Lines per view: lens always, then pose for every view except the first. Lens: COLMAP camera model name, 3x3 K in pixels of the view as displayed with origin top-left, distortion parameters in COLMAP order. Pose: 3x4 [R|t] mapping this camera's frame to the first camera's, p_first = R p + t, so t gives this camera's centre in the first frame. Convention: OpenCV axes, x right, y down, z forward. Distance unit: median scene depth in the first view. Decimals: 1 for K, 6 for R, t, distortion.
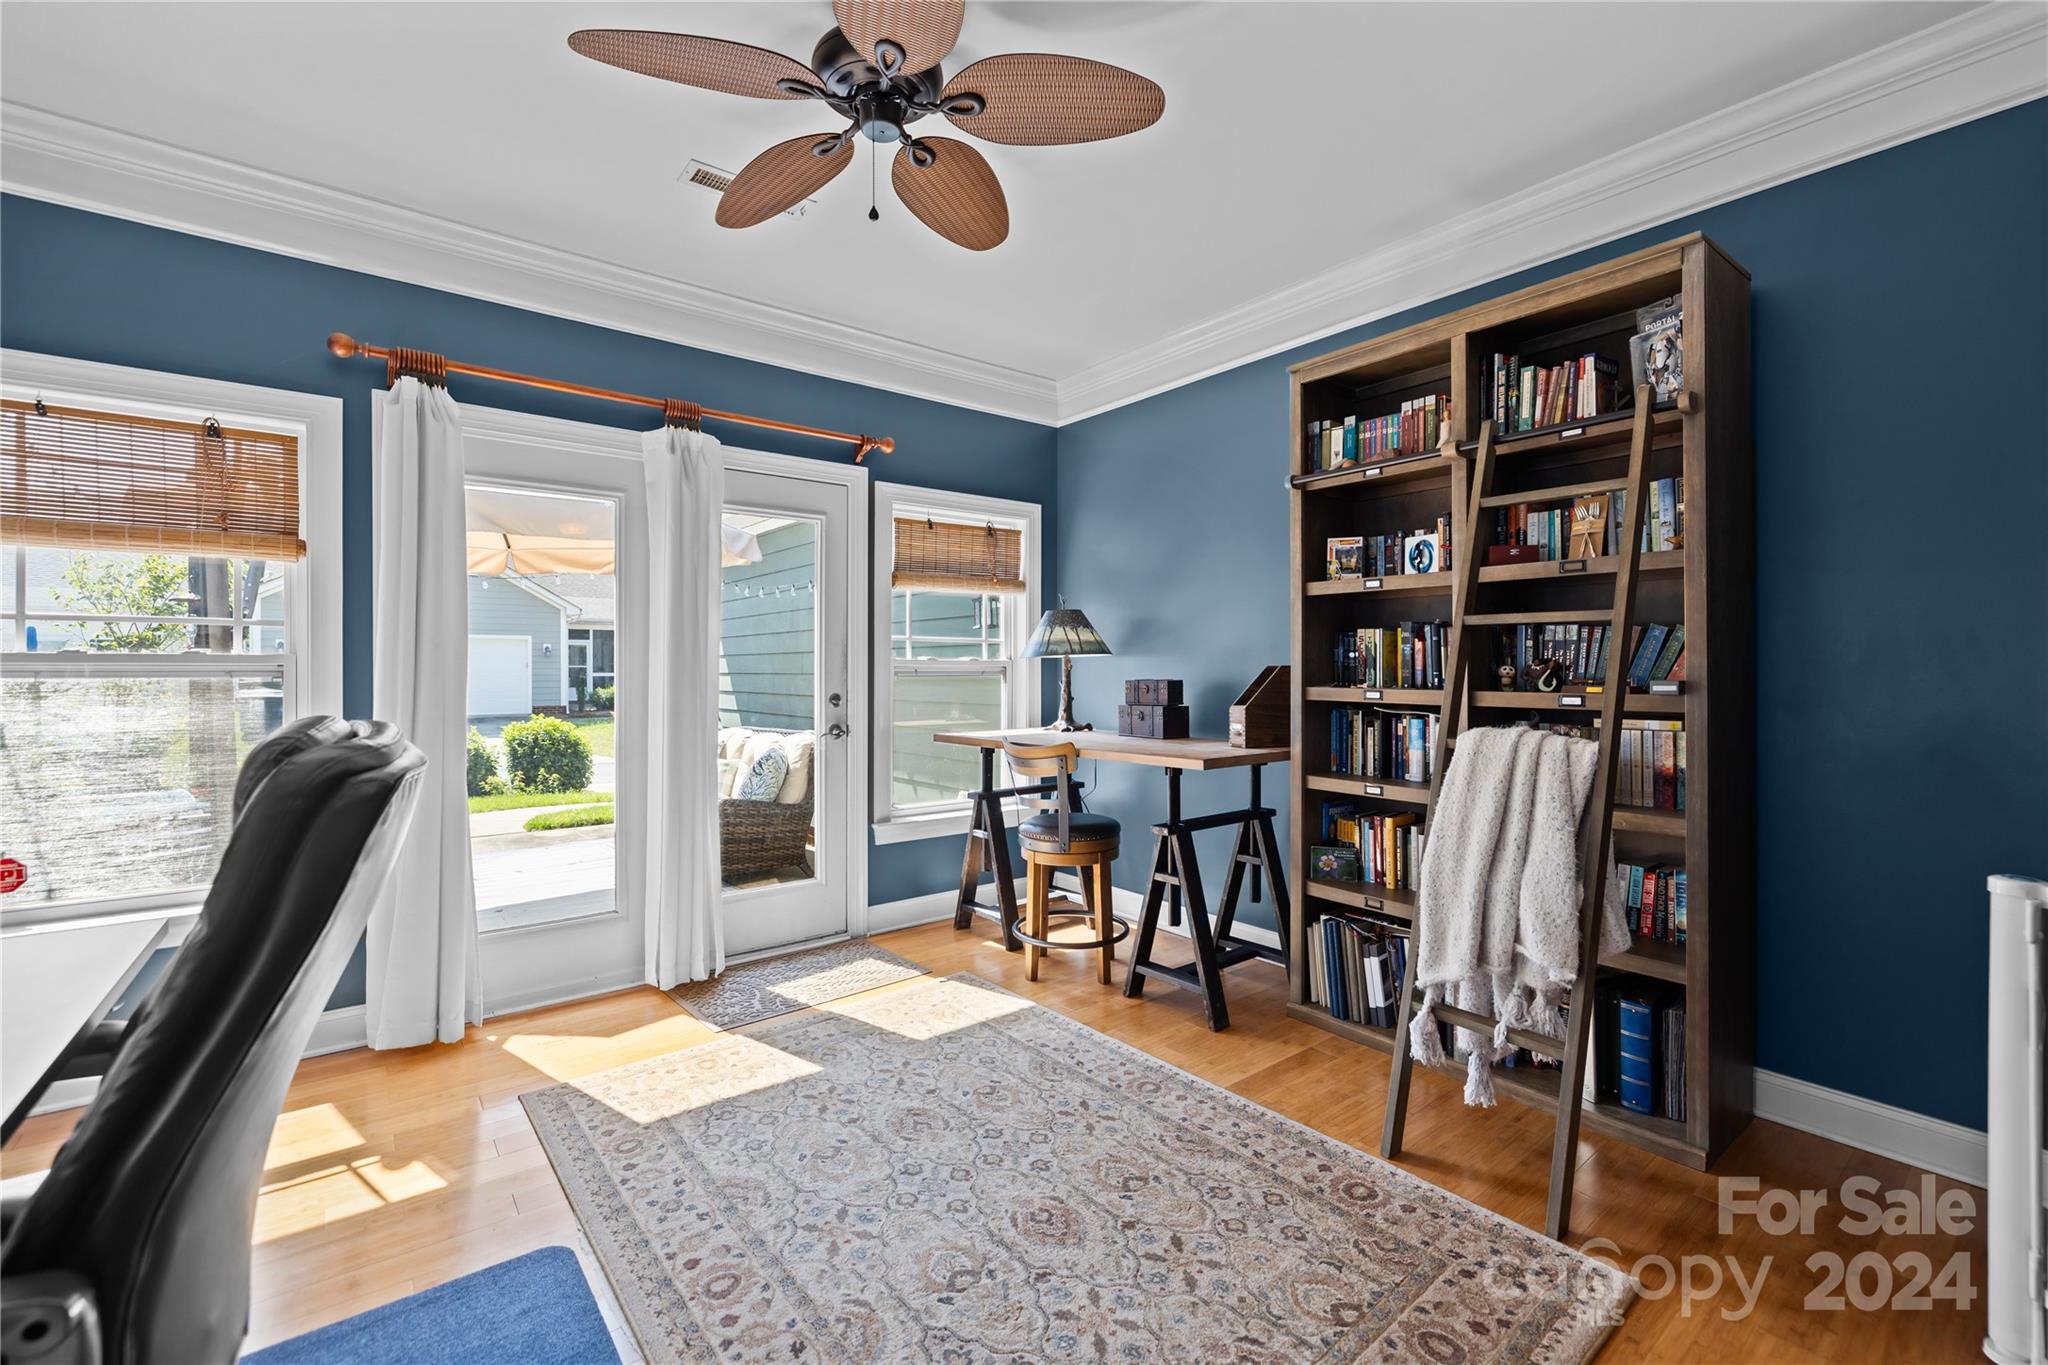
lens RADIAL K [[859.9, 0, 1031.2], [0, 859.9, 670.4], [0, 0, 1]] dist [0.002977, -0.000809]
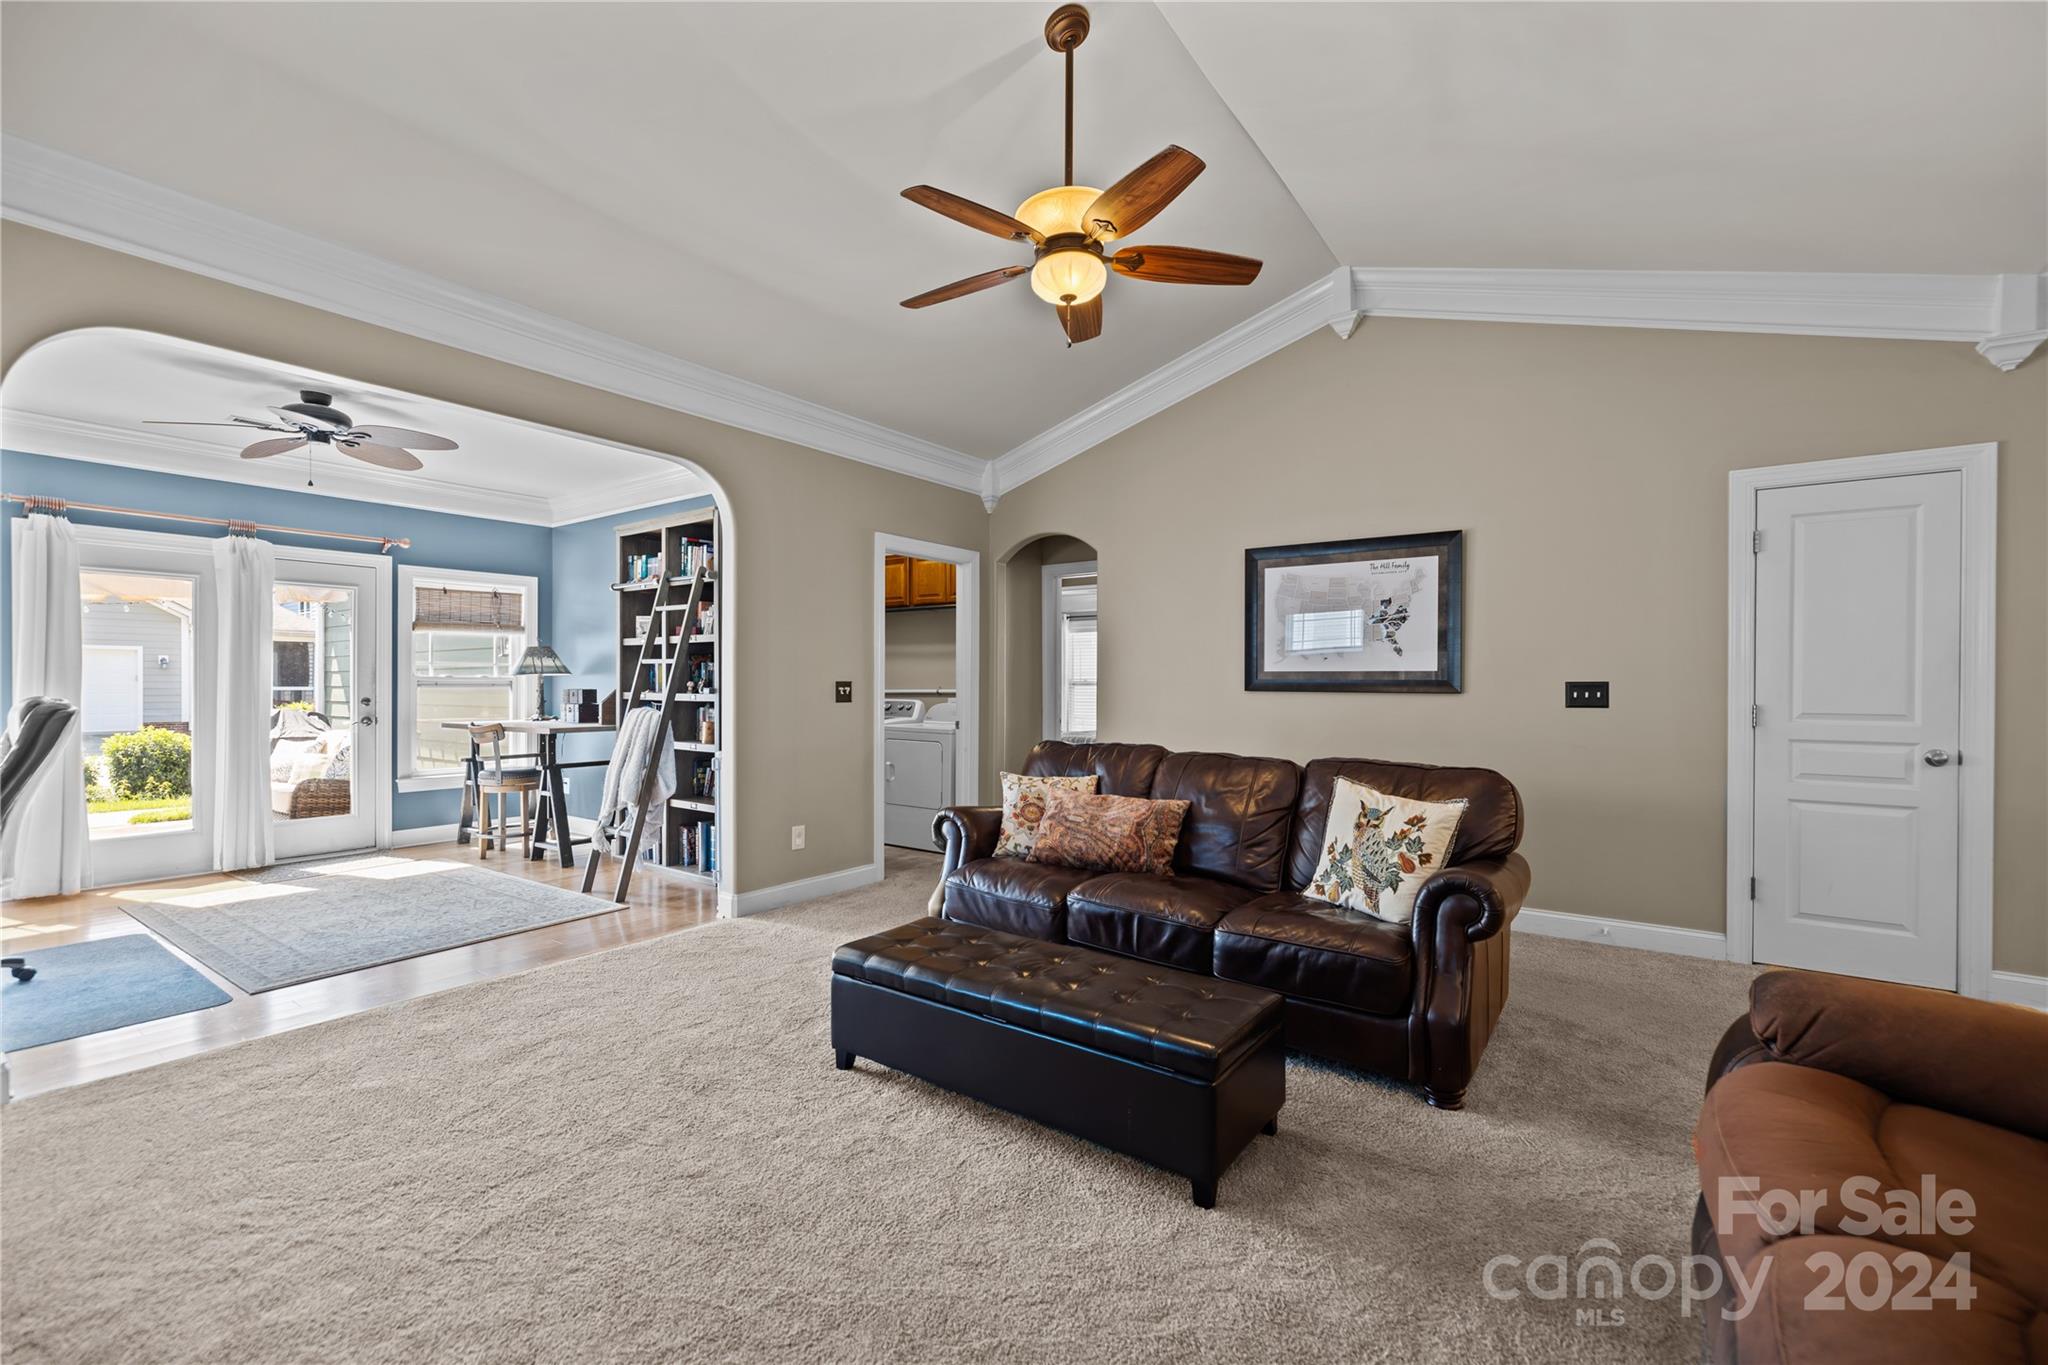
lens RADIAL K [[859.9, 0, 1023.6], [0, 859.9, 687.6], [0, 0, 1]] dist [0.002977, -0.000809]
pose [[0.964255, 0.001402, 0.264973, 0.521512], [-0.001992, 0.999996, 0.001960, 0.002363], [-0.264969, -0.002418, 0.964254, -0.859522]]
